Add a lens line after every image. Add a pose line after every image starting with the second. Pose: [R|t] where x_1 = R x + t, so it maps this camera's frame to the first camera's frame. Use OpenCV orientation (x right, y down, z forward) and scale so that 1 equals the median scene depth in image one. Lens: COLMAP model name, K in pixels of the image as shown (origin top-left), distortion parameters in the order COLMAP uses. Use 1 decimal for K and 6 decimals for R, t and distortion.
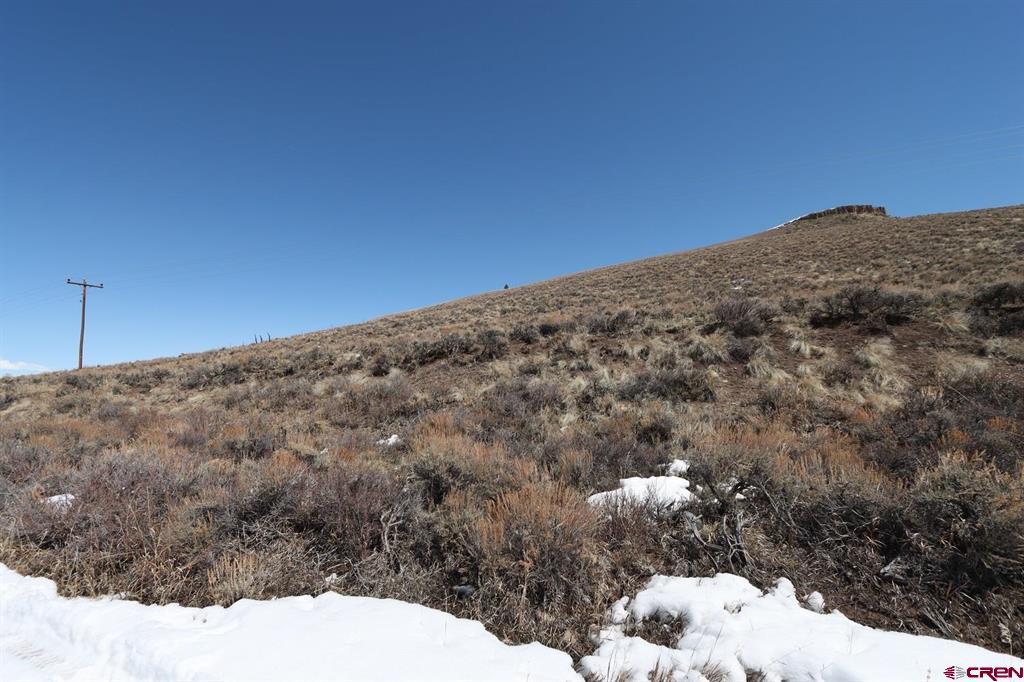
lens RADIAL K [[470.6, 0, 500.4], [0, 470.6, 340.9], [0, 0, 1]] dist [-0.009682, 0.000192]
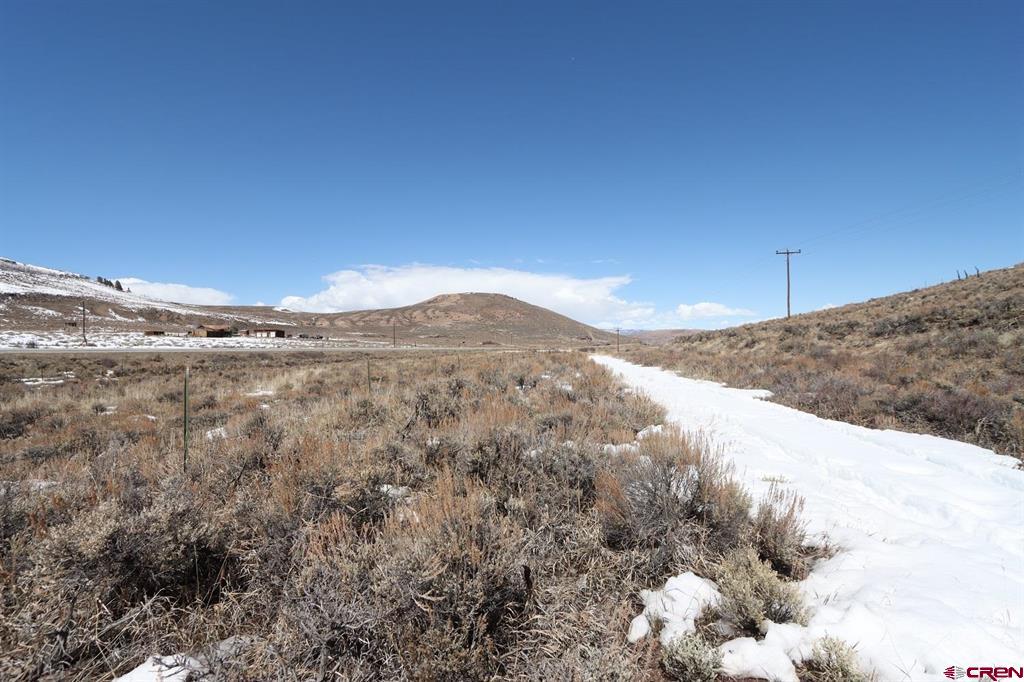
lens RADIAL K [[470.6, 0, 500.4], [0, 470.6, 340.9], [0, 0, 1]] dist [-0.009682, 0.000192]
pose [[0.296351, 0.019814, -0.954873, 0.227433], [0.100780, 0.993554, 0.051894, -0.051749], [0.949747, -0.111611, 0.292444, -0.312673]]
